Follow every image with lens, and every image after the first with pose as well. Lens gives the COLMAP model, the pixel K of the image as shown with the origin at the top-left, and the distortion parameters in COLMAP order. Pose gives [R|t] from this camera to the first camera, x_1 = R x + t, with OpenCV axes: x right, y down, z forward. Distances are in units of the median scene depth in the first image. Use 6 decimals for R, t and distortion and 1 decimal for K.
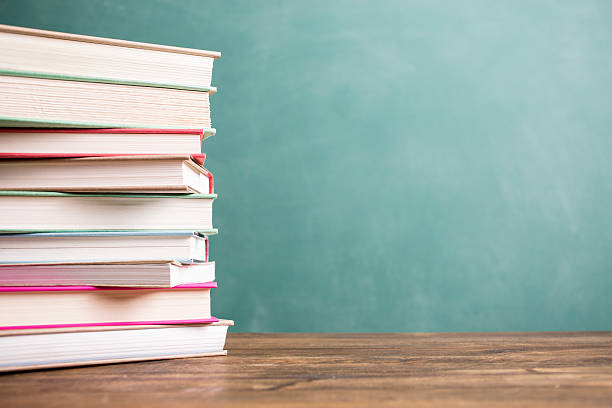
lens RADIAL K [[1028.9, 0, 306.0], [0, 1028.9, 204.0], [0, 0, 1]] dist [-0.161245, 0.822202]
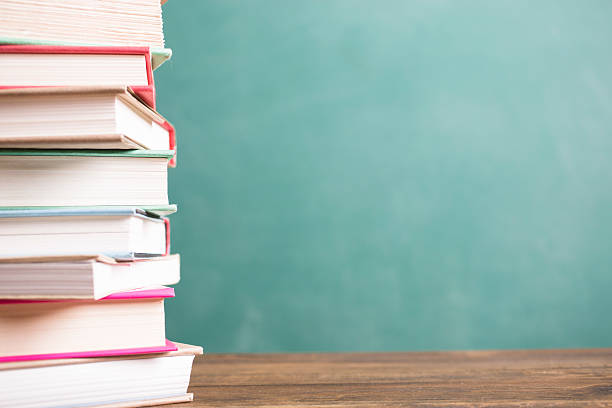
lens RADIAL K [[1028.9, 0, 306.0], [0, 1028.9, 204.0], [0, 0, 1]] dist [-0.161245, 0.822202]
pose [[0.999927, -0.012021, 0.000805, -0.005257], [0.012010, 0.999843, 0.013021, 0.016117], [-0.000961, -0.013010, 0.999915, 0.350229]]
